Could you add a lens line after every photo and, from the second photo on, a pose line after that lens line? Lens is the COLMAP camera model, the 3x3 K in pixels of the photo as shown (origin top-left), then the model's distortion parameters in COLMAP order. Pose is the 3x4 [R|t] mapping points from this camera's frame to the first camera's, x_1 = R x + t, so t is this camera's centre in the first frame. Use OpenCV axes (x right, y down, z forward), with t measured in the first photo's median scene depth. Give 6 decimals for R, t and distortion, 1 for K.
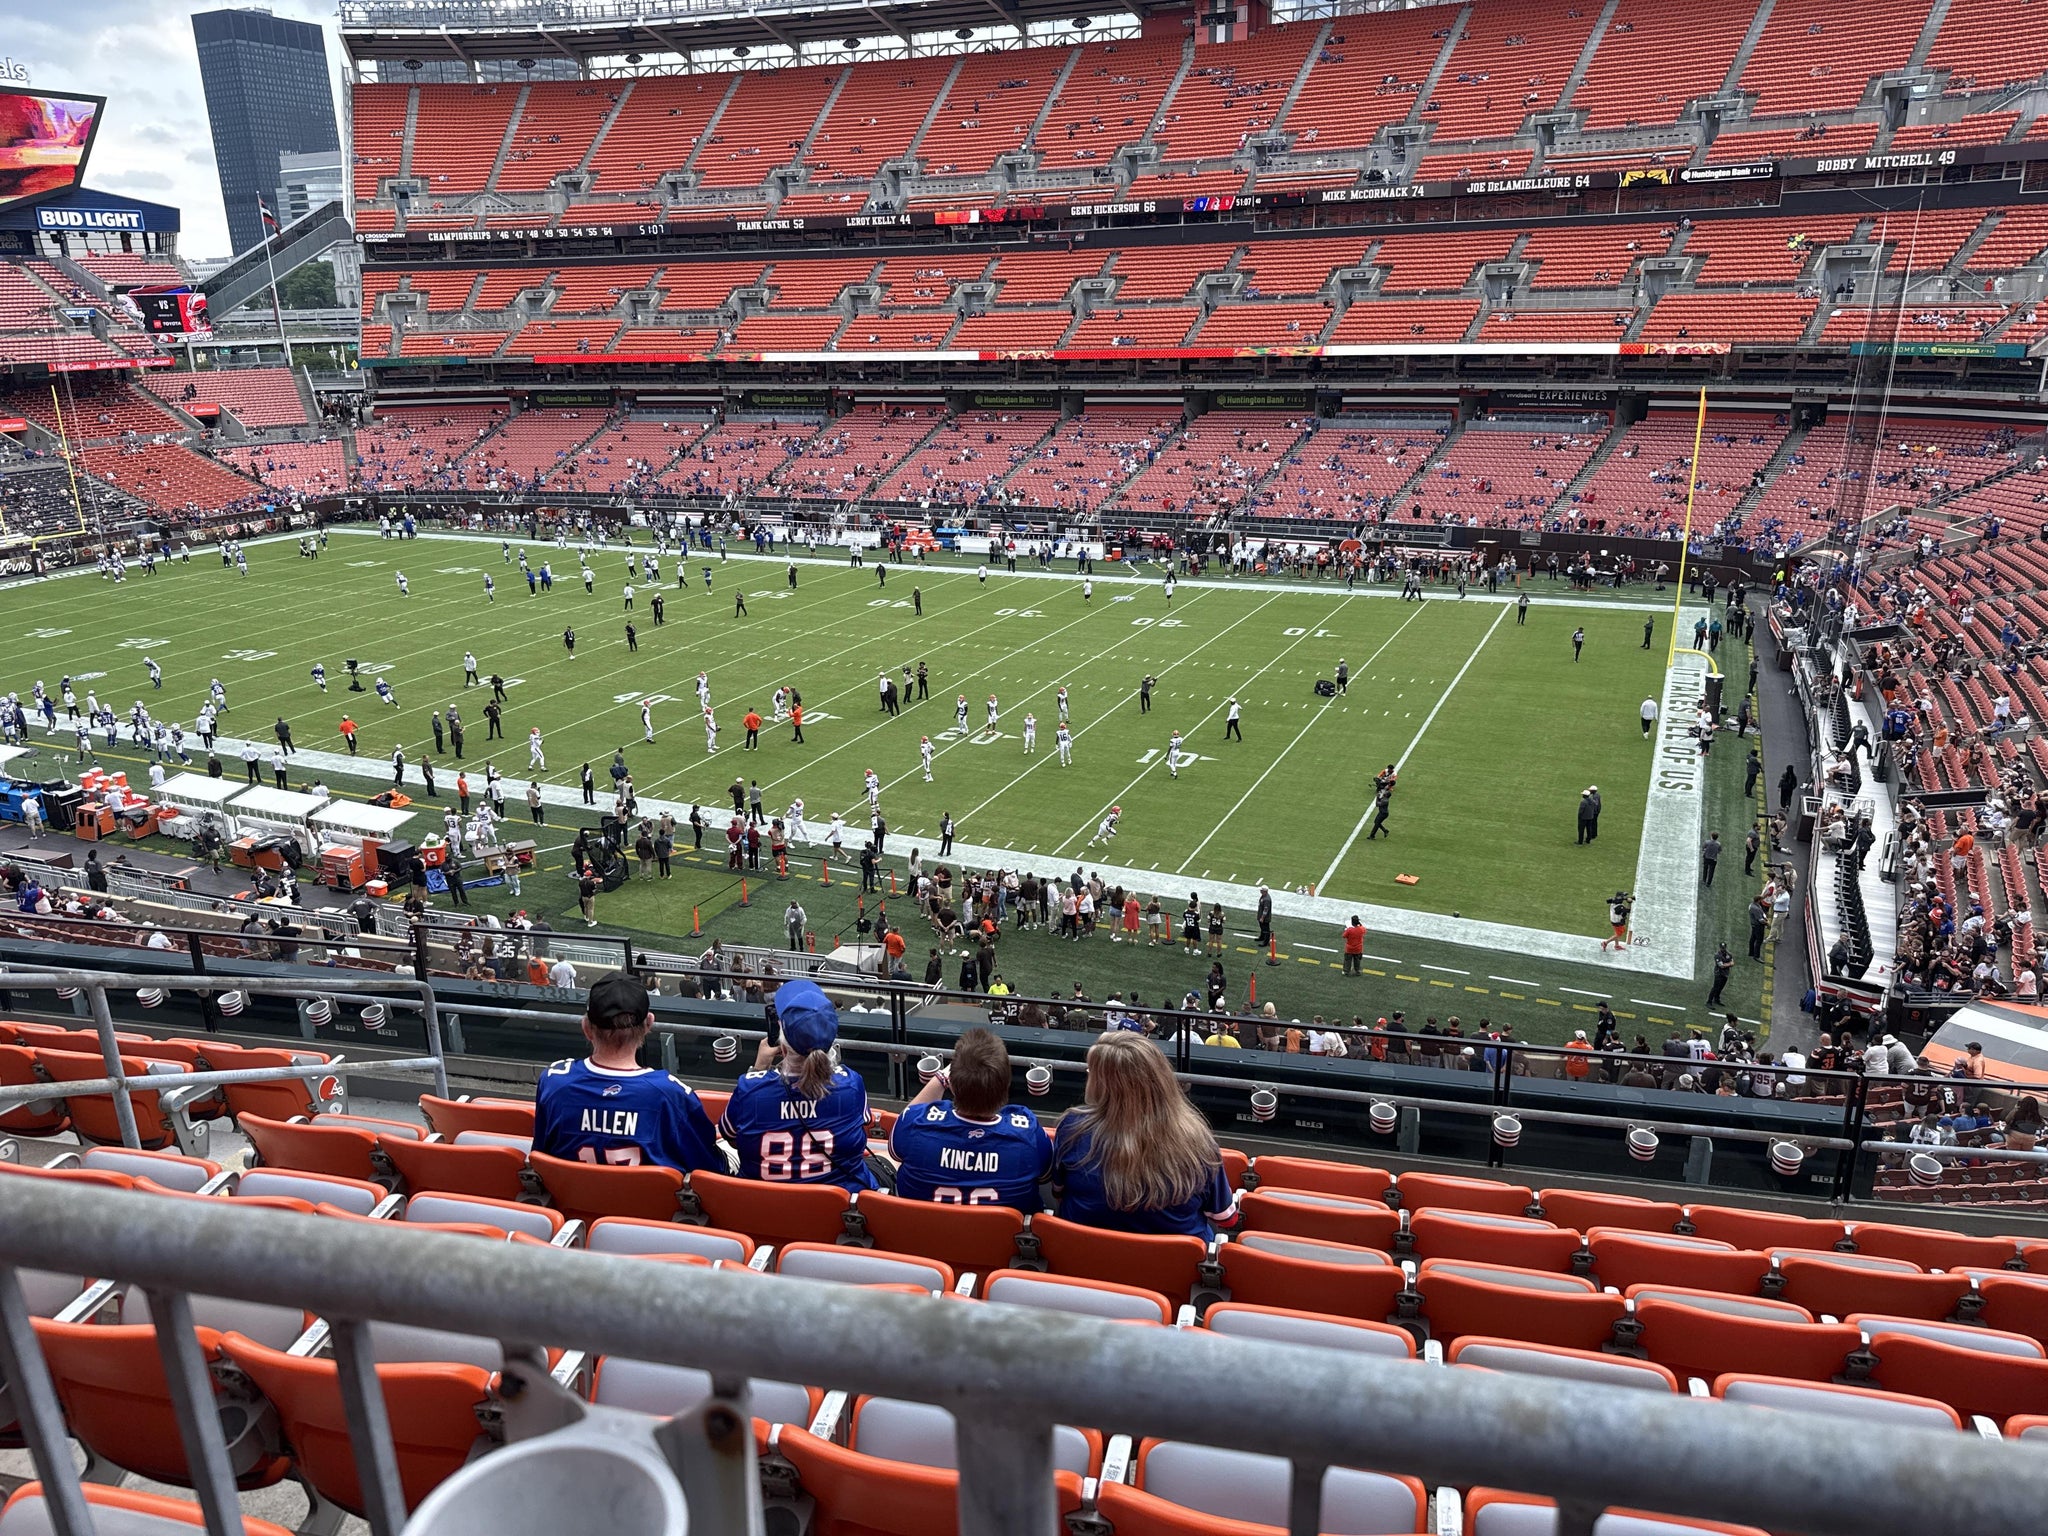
lens RADIAL K [[1440.5, 0, 1015.1], [0, 1440.5, 782.1], [0, 0, 1]] dist [0.004541, -0.007661]
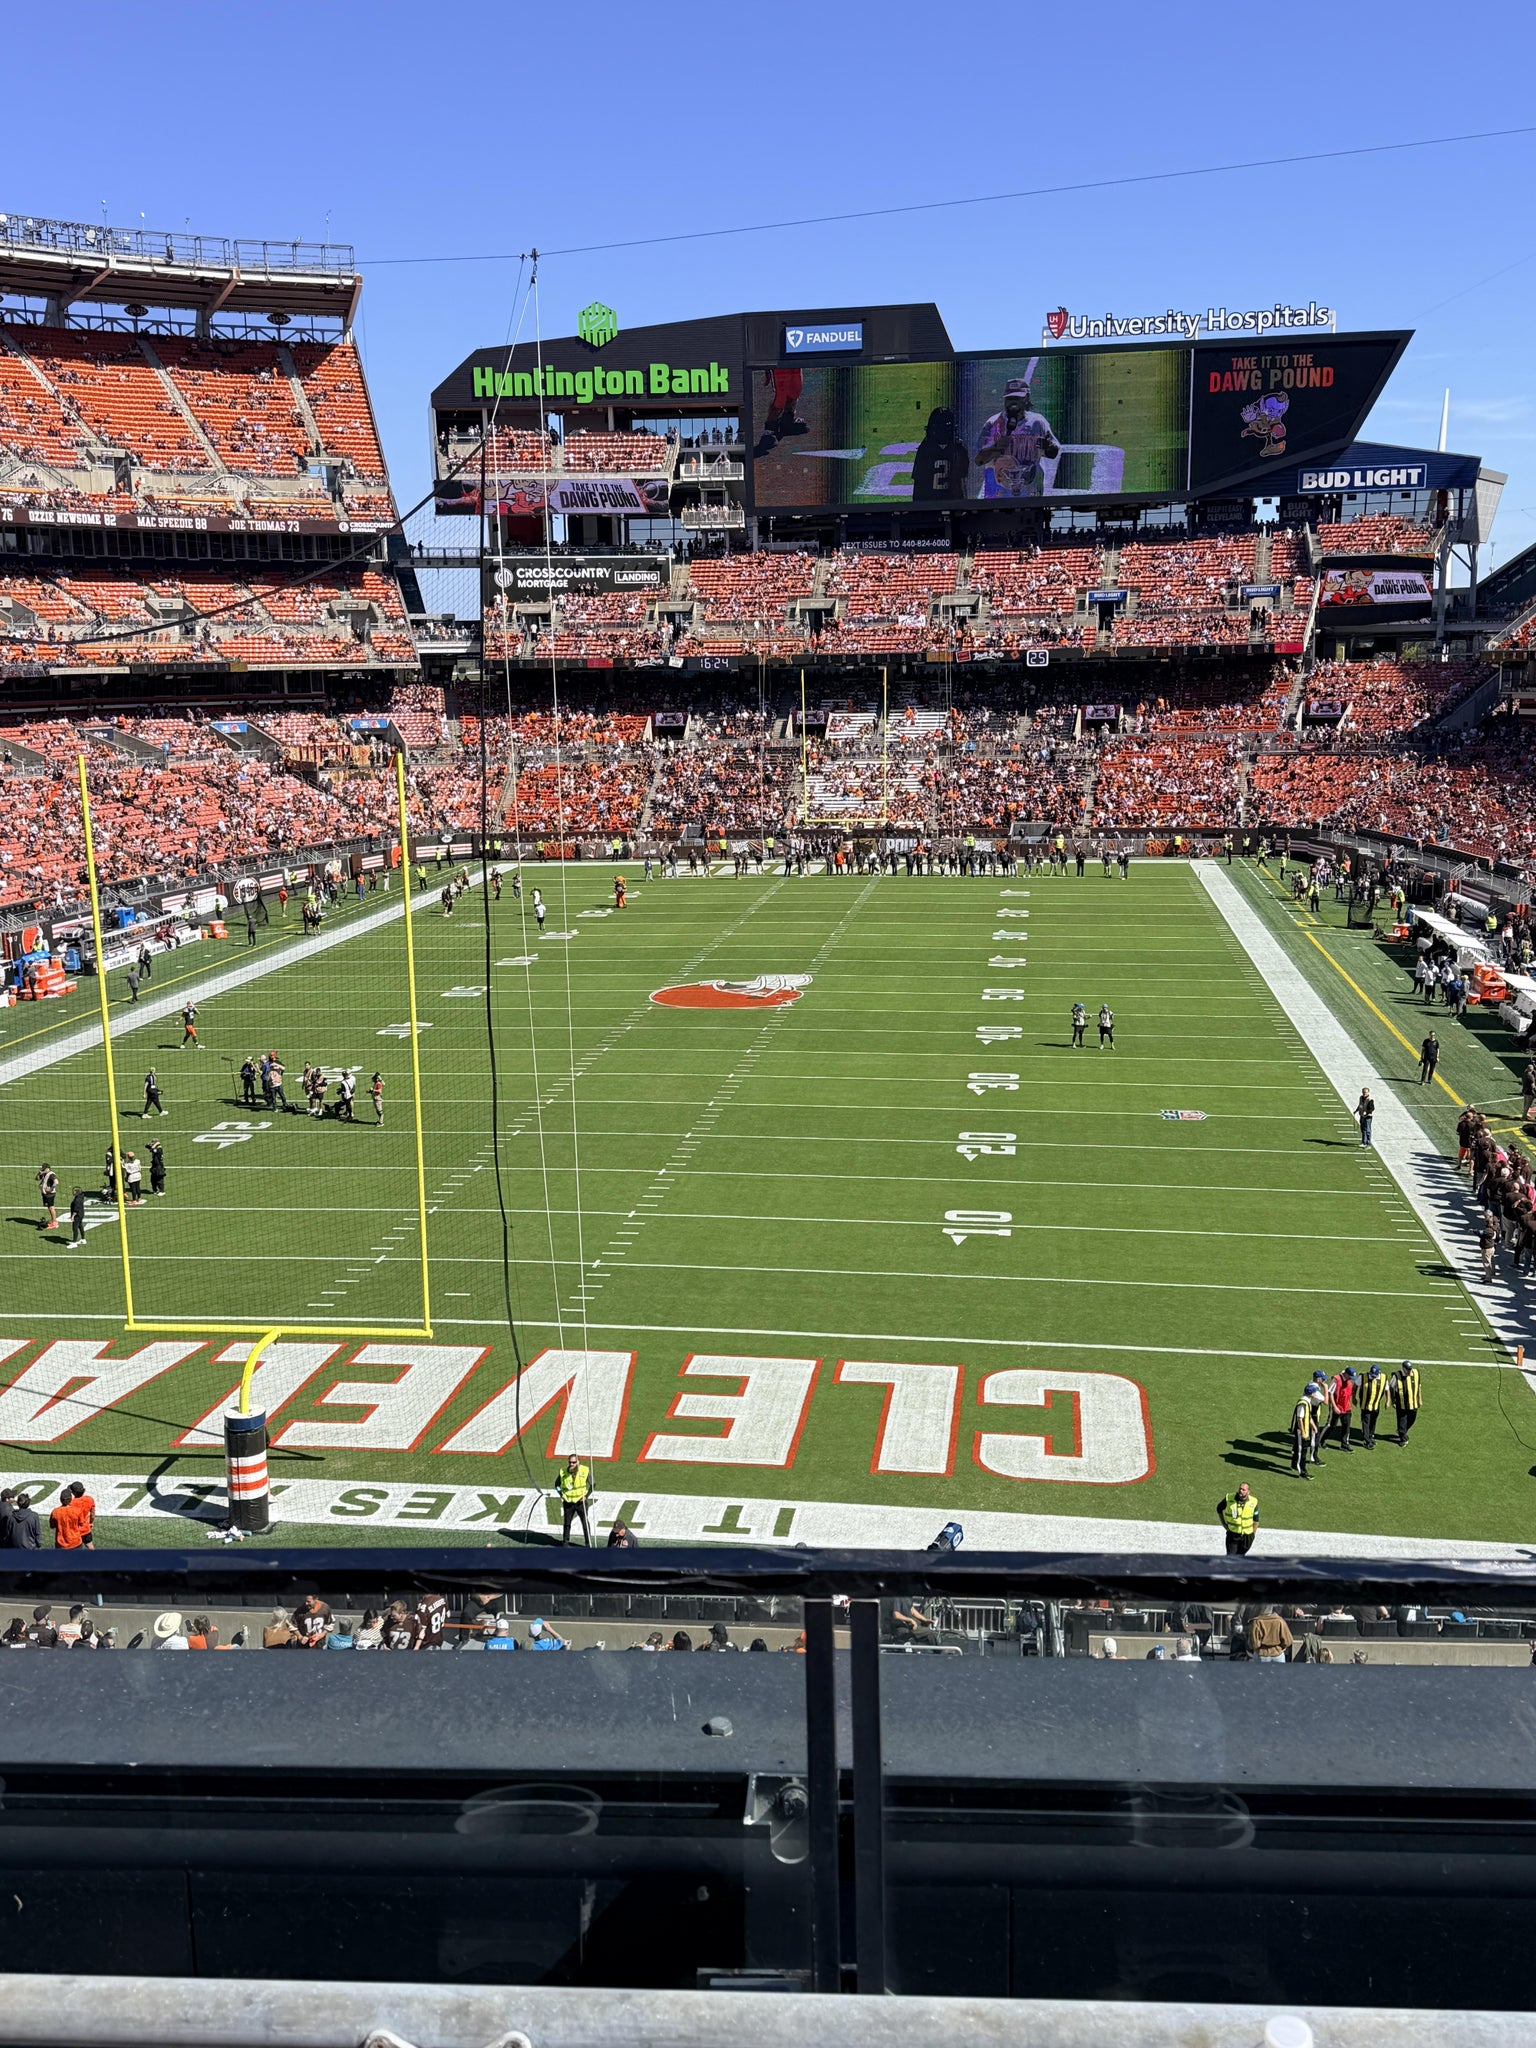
lens RADIAL K [[1987.1, 0, 762.6], [0, 1987.1, 1047.8], [0, 0, 1]] dist [0.172957, -0.316073]
pose [[0.294279, 0.208276, -0.932749, 0.421897], [-0.292132, 0.948857, 0.119706, -0.116466], [0.909977, 0.237259, 0.340073, 0.361591]]
